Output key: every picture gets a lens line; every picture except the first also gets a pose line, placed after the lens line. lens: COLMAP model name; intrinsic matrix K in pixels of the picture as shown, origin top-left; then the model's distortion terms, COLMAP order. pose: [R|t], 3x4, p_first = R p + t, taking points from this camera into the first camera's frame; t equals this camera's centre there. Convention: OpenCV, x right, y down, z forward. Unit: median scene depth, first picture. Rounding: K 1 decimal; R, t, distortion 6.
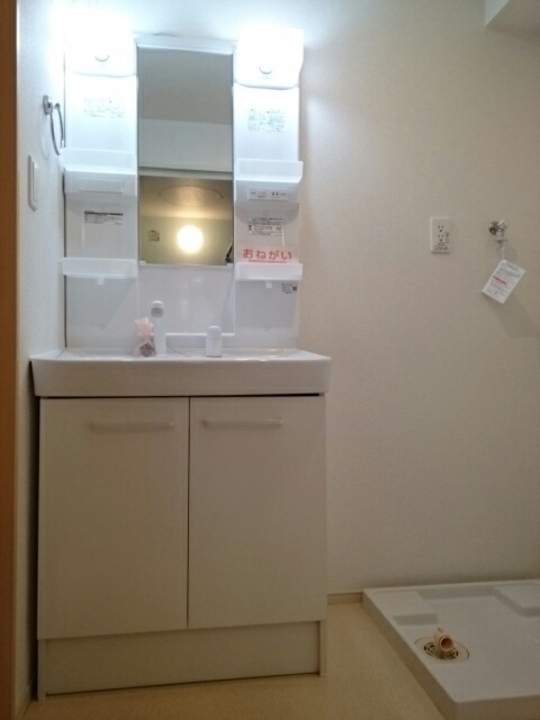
lens RADIAL K [[568.4, 0, 268.0], [0, 568.4, 362.3], [0, 0, 1]] dist [0.051326, -0.030125]
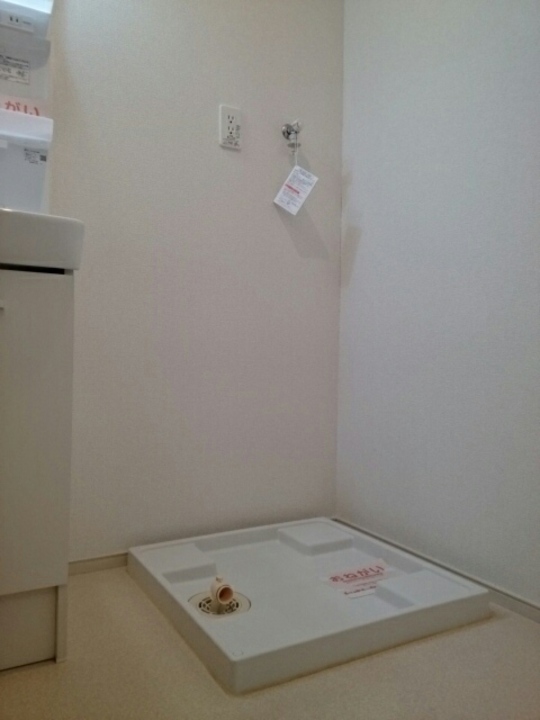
lens RADIAL K [[568.4, 0, 268.5], [0, 568.4, 355.5], [0, 0, 1]] dist [0.051326, -0.030125]
pose [[0.933401, 0.018786, 0.358342, 0.057178], [-0.022030, 0.999745, 0.004972, 0.119199], [-0.358157, -0.012535, 0.933577, 0.184619]]
